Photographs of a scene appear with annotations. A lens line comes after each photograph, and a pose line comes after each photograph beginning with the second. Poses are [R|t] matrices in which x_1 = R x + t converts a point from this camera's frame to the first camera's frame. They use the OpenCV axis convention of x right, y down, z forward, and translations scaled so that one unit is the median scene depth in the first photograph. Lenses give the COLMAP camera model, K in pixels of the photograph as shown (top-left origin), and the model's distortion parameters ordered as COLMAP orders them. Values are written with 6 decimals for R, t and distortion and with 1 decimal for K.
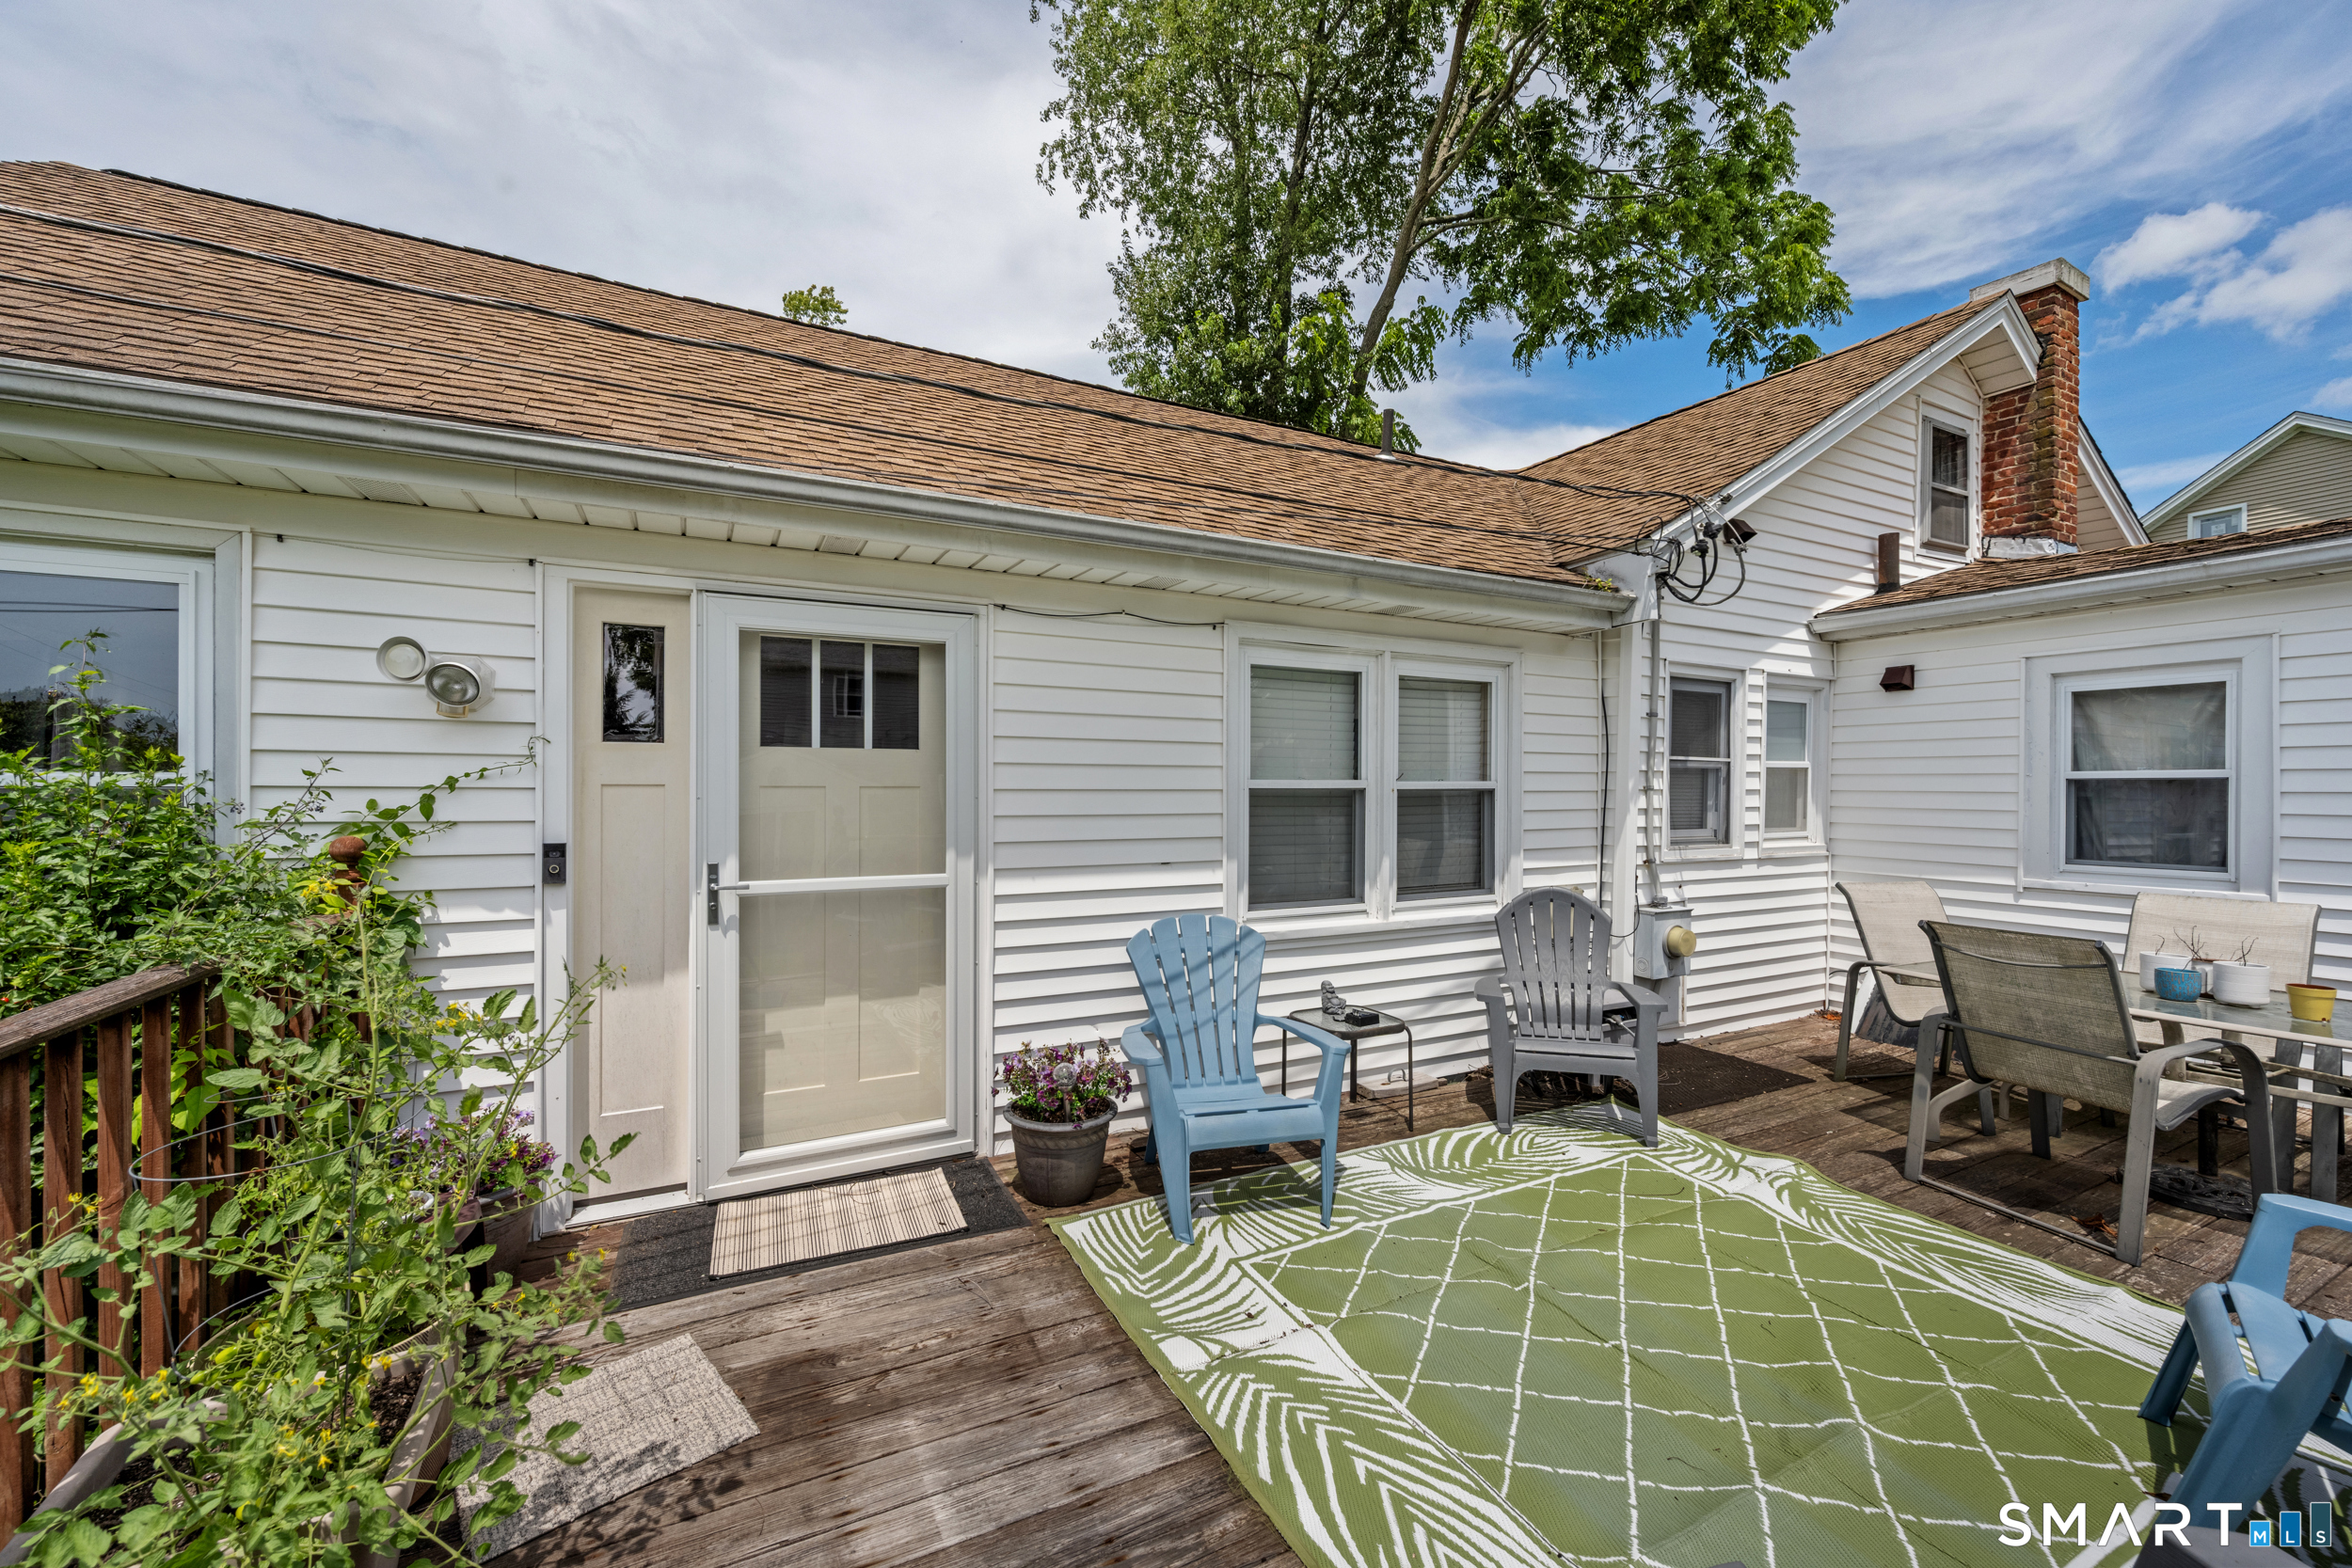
lens RADIAL K [[923.3, 0, 1186.4], [0, 923.3, 781.6], [0, 0, 1]] dist [-0.001682, -0.000309]
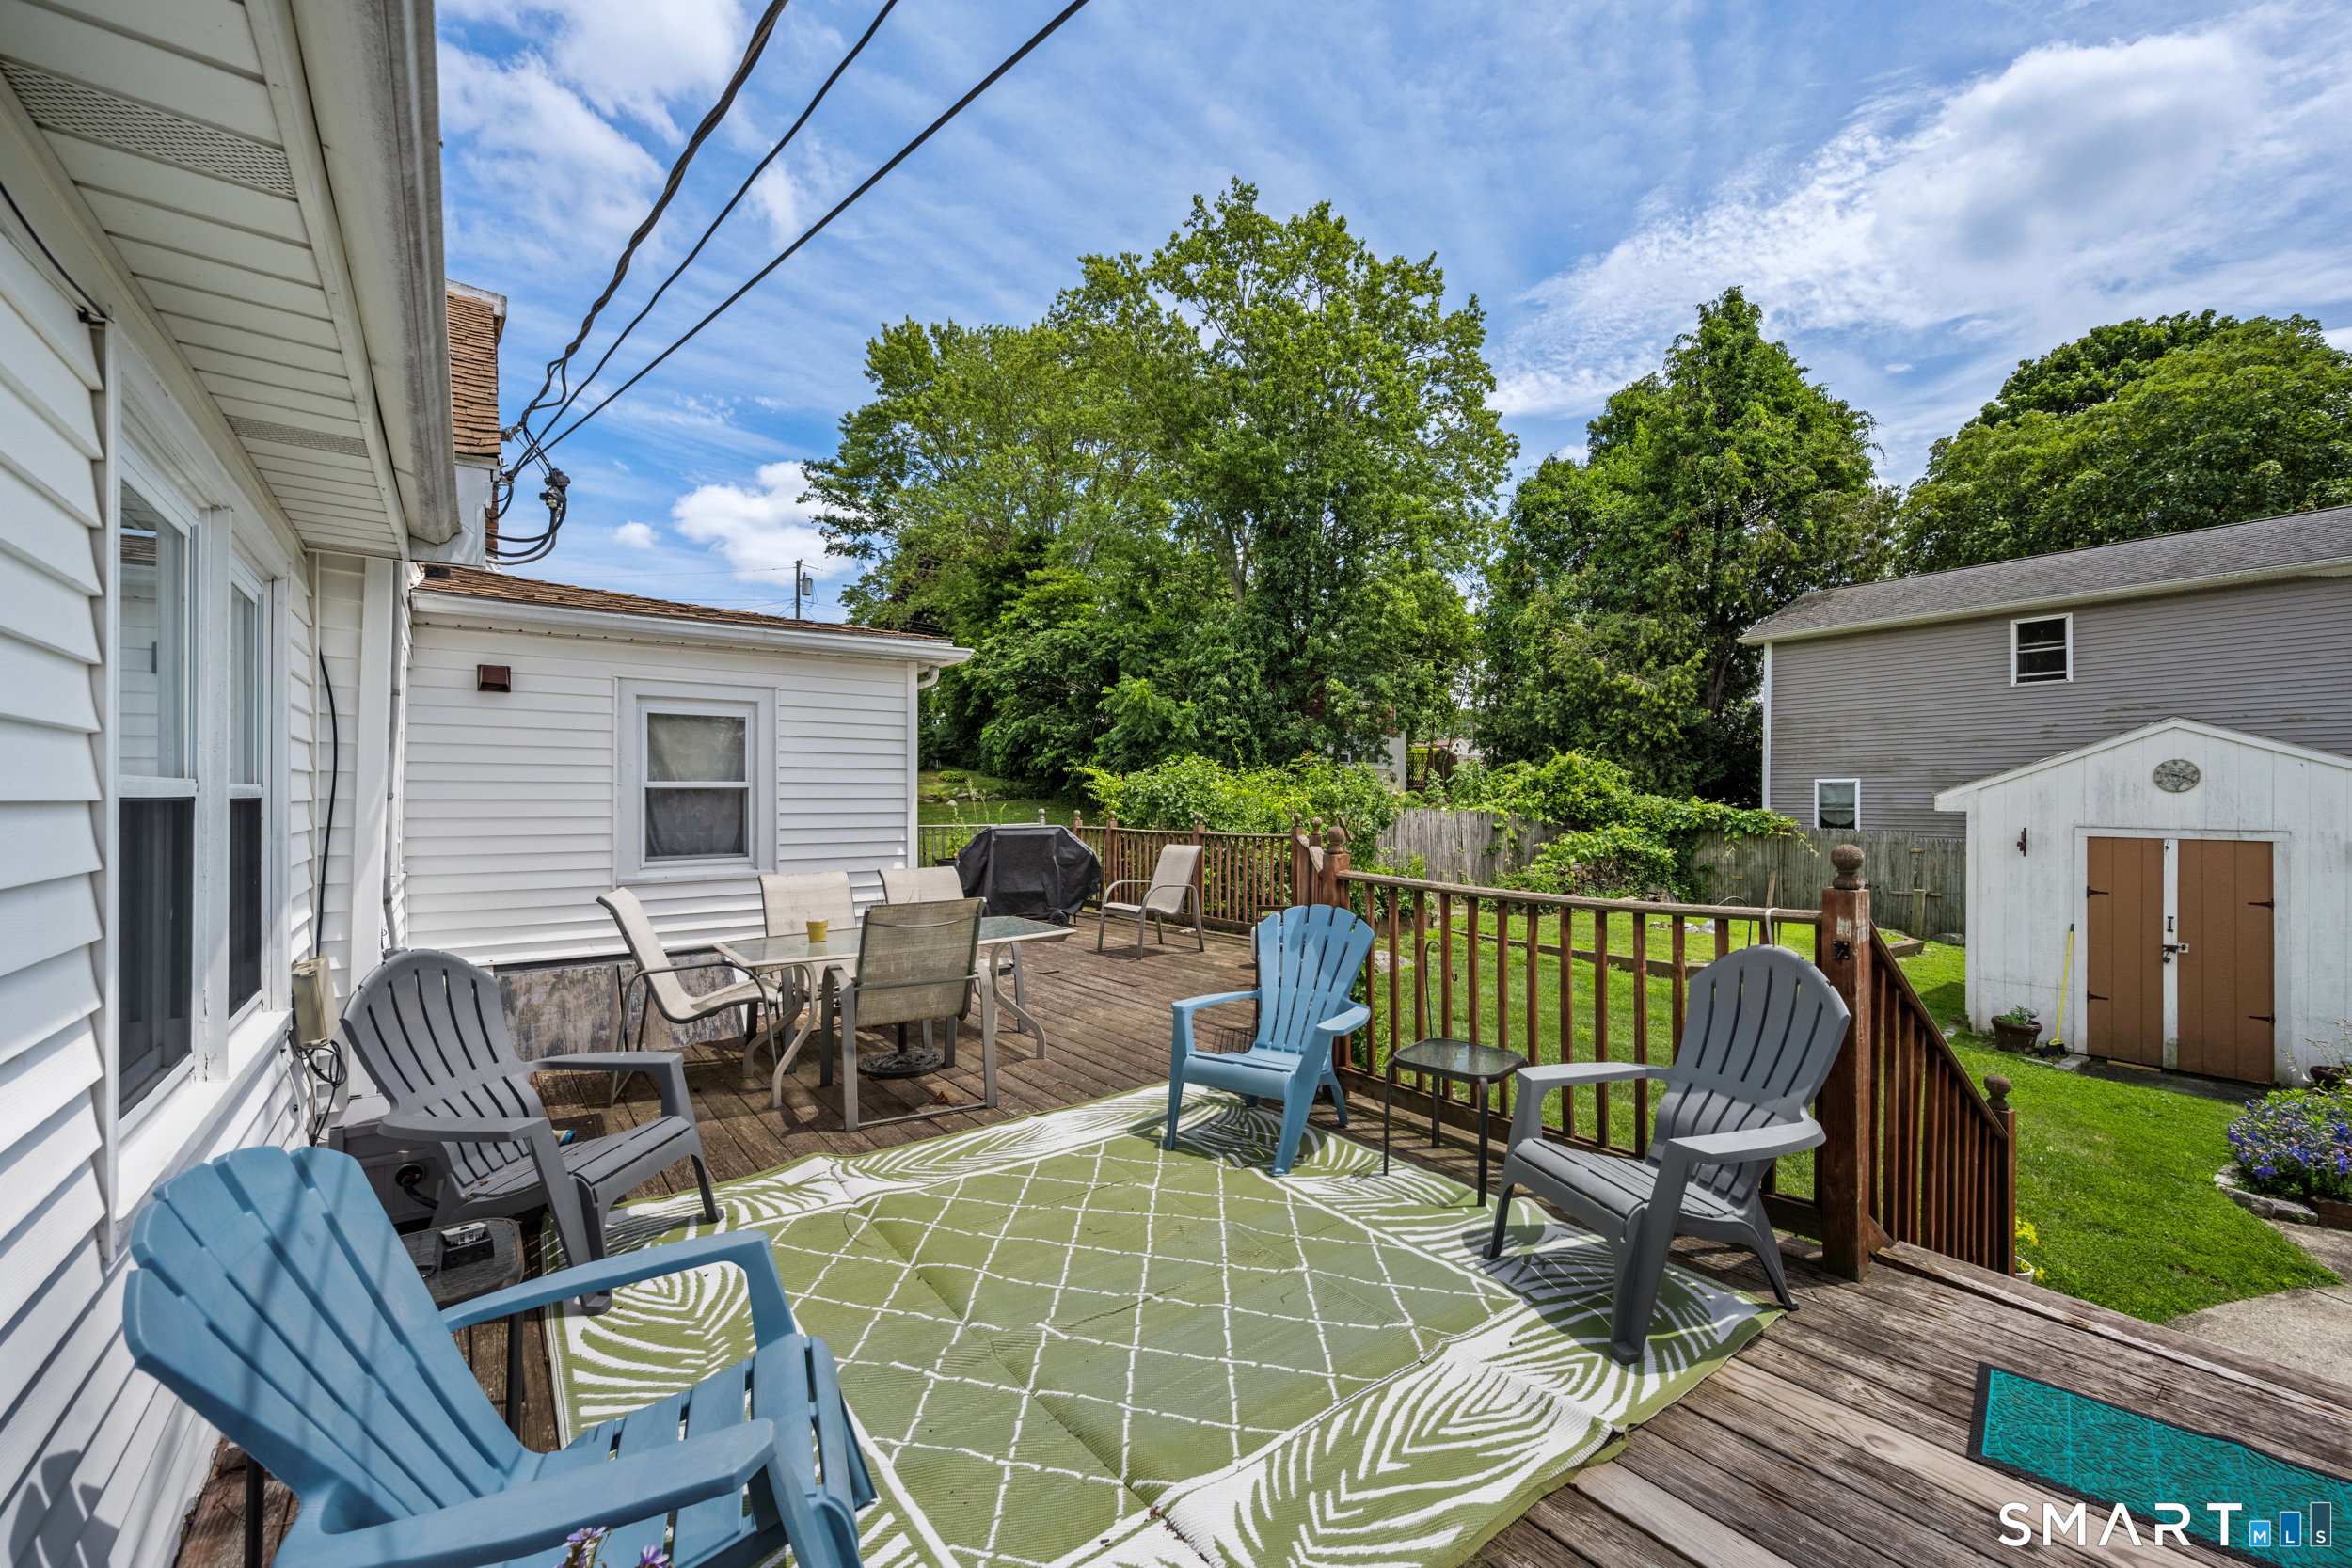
lens RADIAL K [[923.3, 0, 1171.7], [0, 923.3, 800.4], [0, 0, 1]] dist [-0.001682, -0.000309]
pose [[-0.168701, -0.007534, 0.985638, -0.415863], [-0.004988, 0.999965, 0.006789, 0.002923], [-0.985655, -0.003771, -0.168733, 0.766389]]
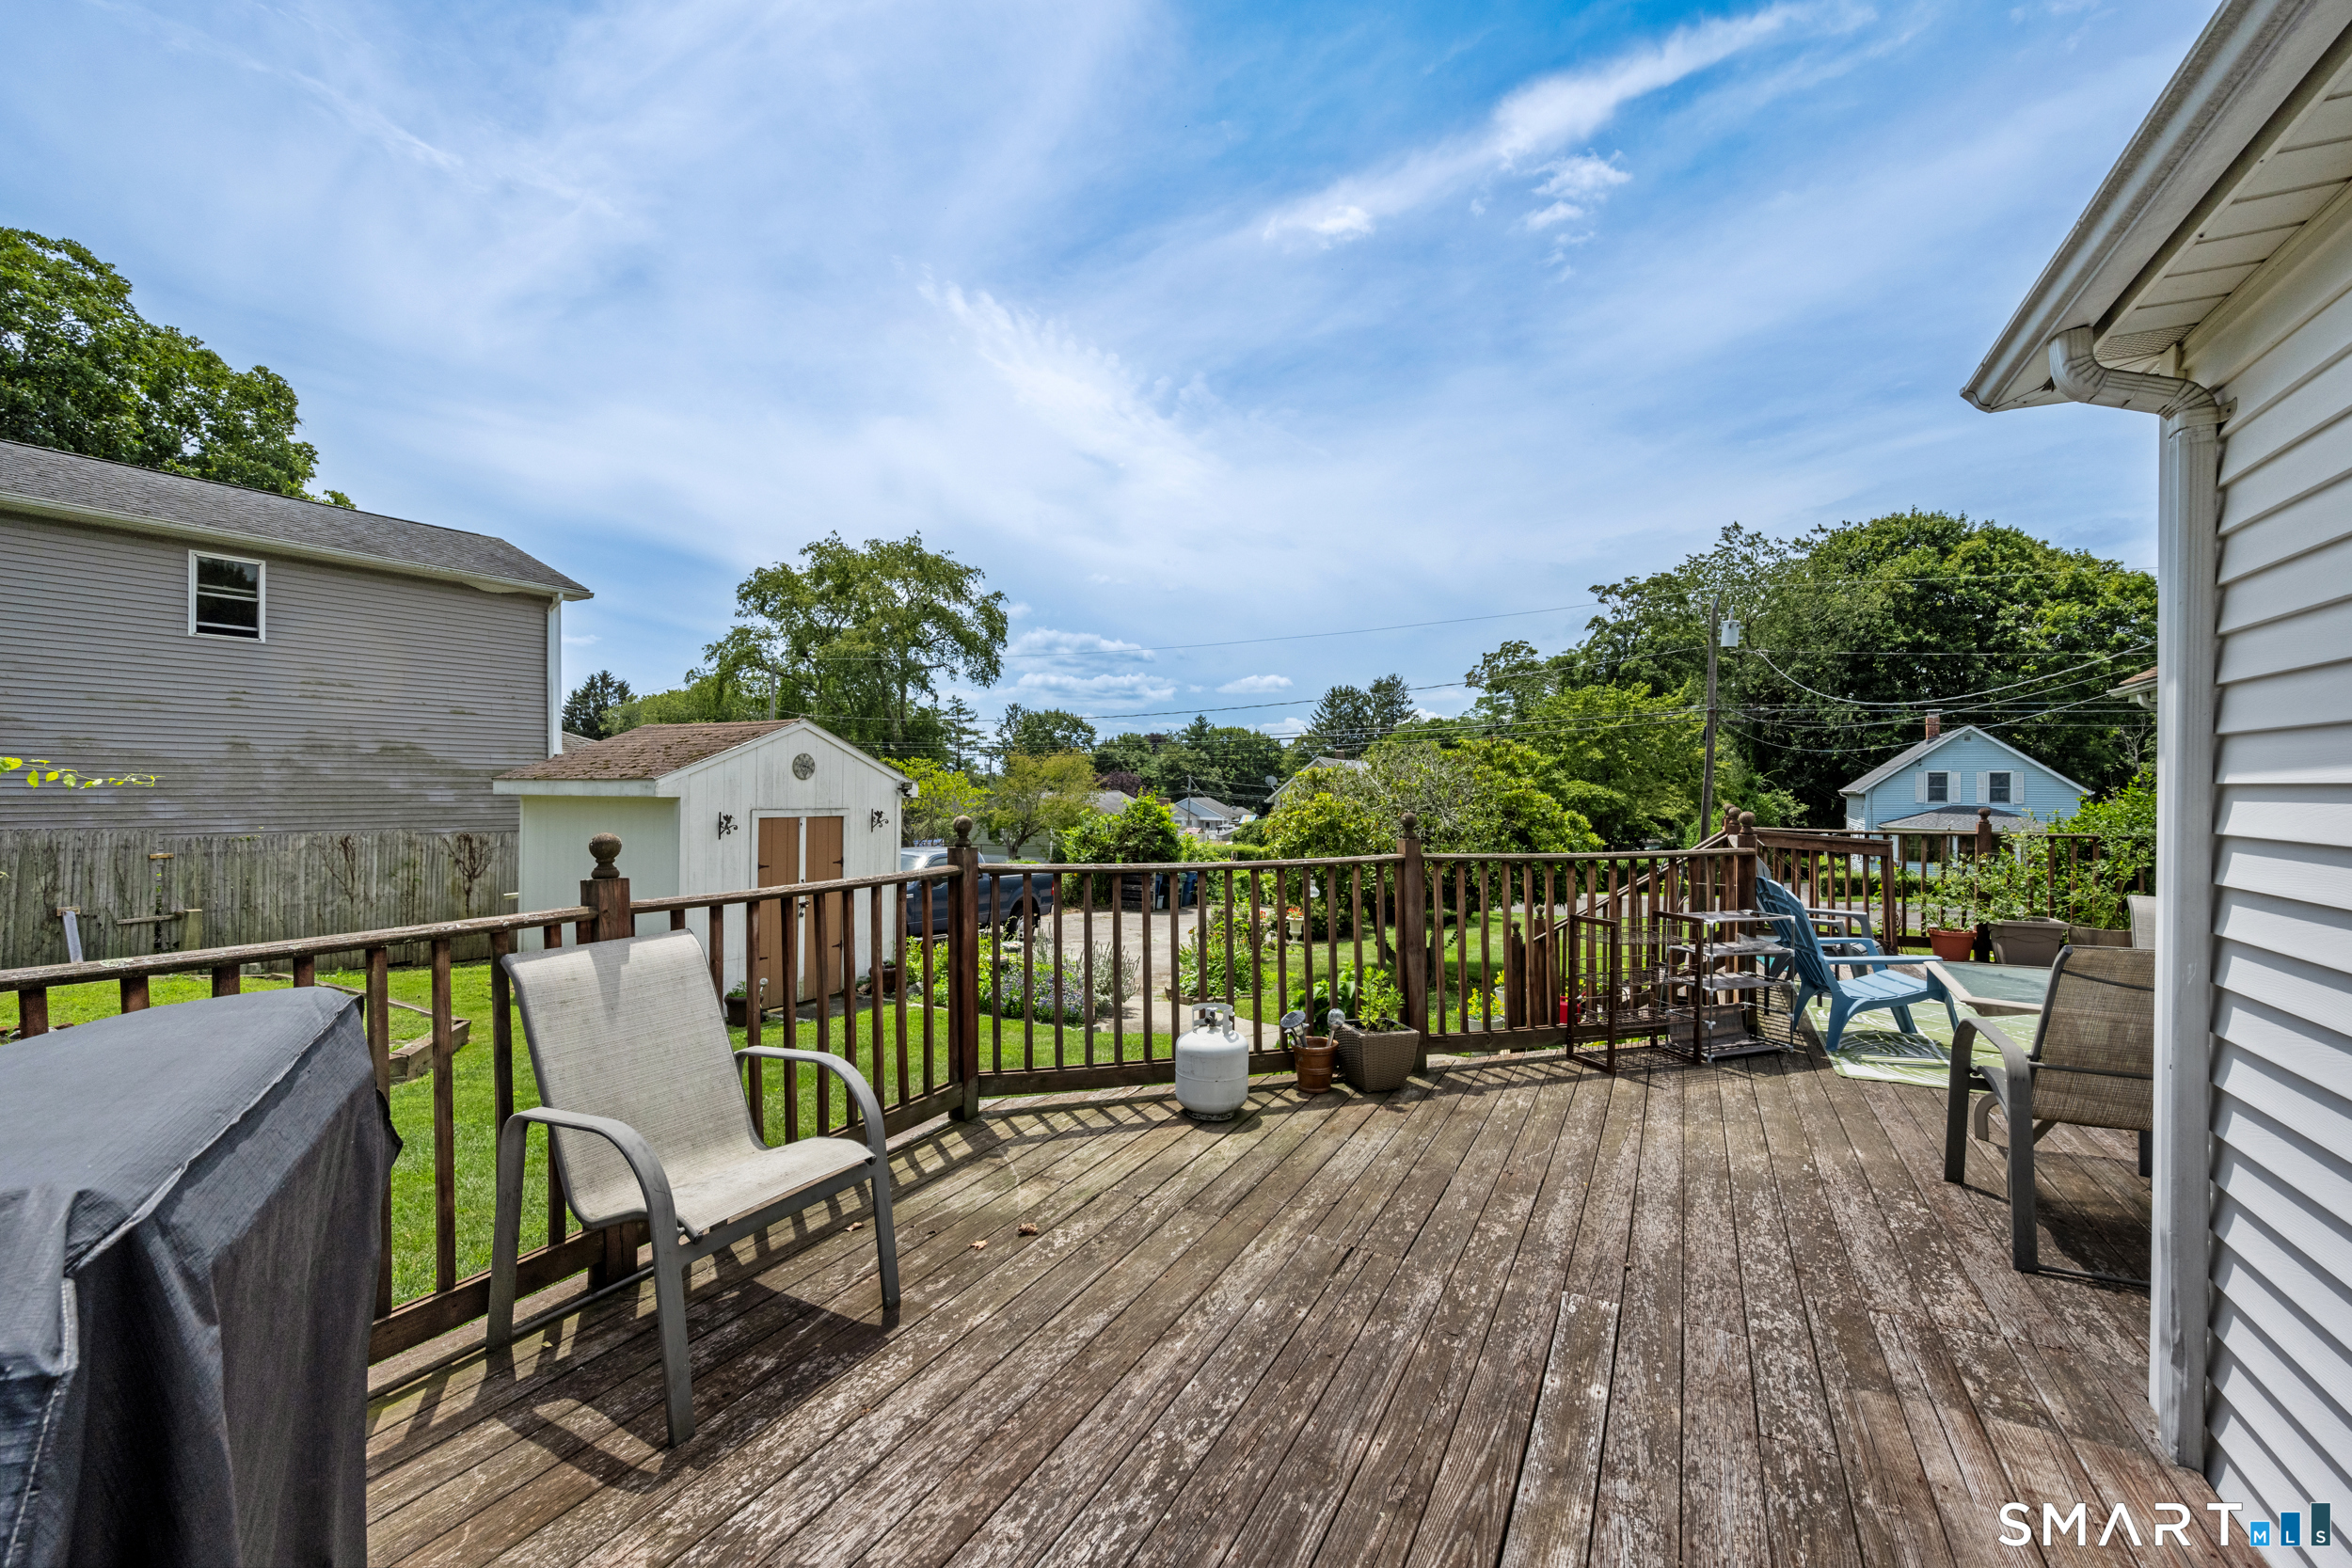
lens RADIAL K [[969.0, 0, 1187.9], [0, 969.0, 797.1], [0, 0, 1]] dist [0.000403, 0.000282]
pose [[-0.822144, -0.003771, -0.569267, 2.440081], [-0.007240, 0.999966, 0.003833, 0.022556], [0.569234, 0.007273, -0.822144, 1.123552]]
